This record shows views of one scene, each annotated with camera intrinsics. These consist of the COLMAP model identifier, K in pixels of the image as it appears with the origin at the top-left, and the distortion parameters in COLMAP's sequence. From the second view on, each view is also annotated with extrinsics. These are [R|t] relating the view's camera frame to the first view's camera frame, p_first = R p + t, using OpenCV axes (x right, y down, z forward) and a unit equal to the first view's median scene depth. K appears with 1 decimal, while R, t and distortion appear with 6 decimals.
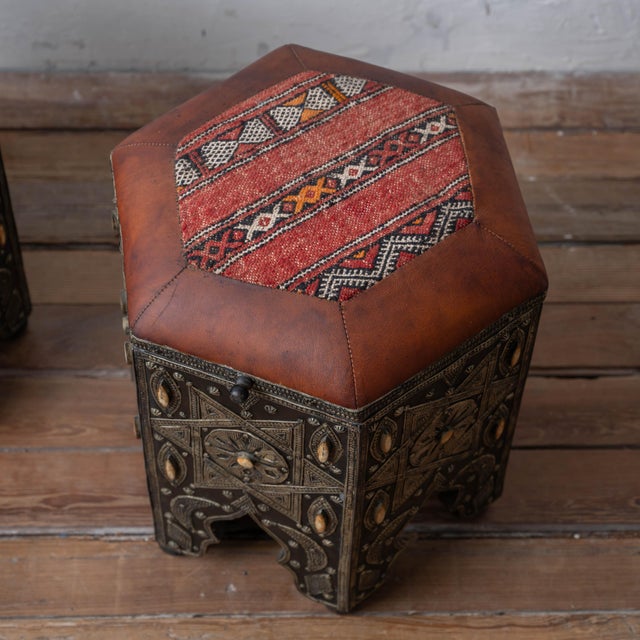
lens RADIAL K [[1740.8, 0, 317.9], [0, 1740.8, 296.8], [0, 0, 1]] dist [-0.018239, 0.944080]
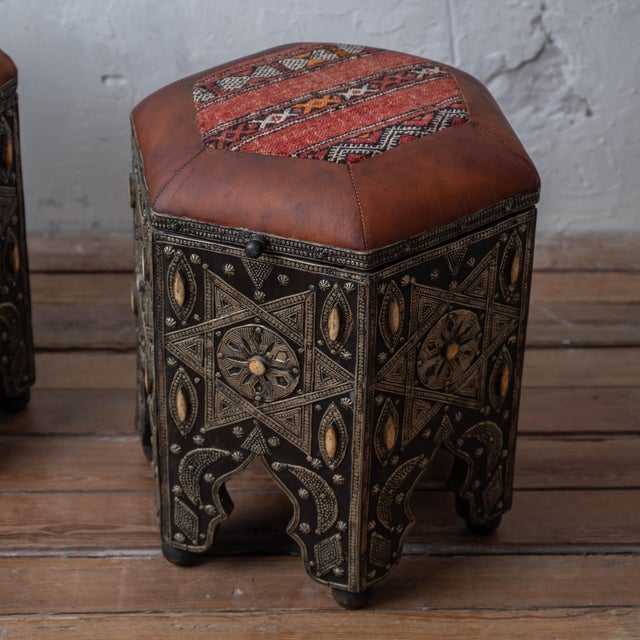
lens RADIAL K [[2004.1, 0, 320.0], [0, 2004.1, 320.0], [0, 0, 1]] dist [0.070611, 0.680721]
pose [[0.999799, -0.010717, 0.016925, -0.024997], [0.016343, 0.924972, -0.379684, 0.530104], [-0.011586, 0.379884, 0.924962, -0.106529]]
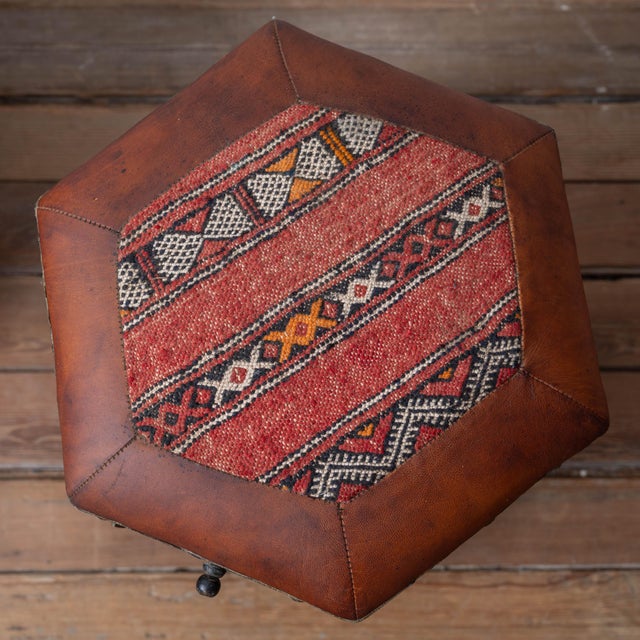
lens RADIAL K [[1285.4, 0, 292.5], [0, 1285.4, 321.0], [0, 0, 1]] dist [-0.008462, 0.192712]
pose [[0.999846, 0.014123, -0.010400, -0.002439], [-0.007772, 0.888339, 0.459122, -0.303953], [0.015723, -0.458971, 0.888312, 0.507184]]
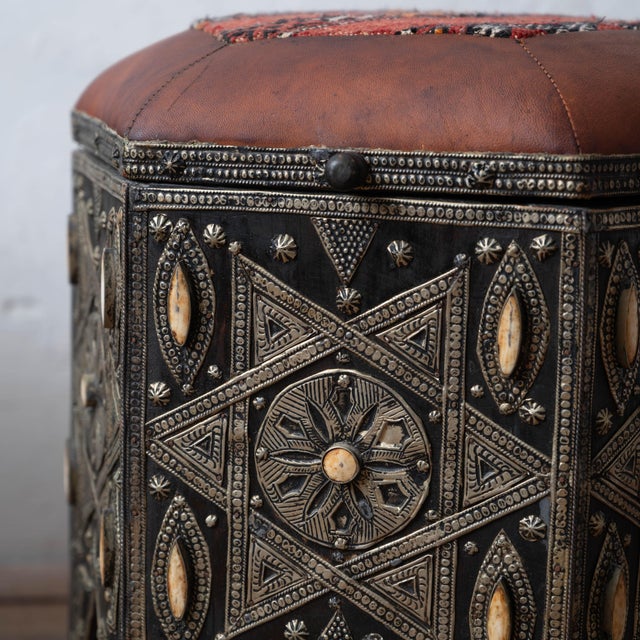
lens RADIAL K [[1910.0, 0, 320.0], [0, 1910.0, 320.0], [0, 0, 1]] dist [0.011998, 0.152474]
pose [[0.995777, -0.017314, 0.090156, -0.098243], [0.075302, 0.715776, -0.694258, 0.452777], [-0.052511, 0.698116, 0.714057, 0.595589]]
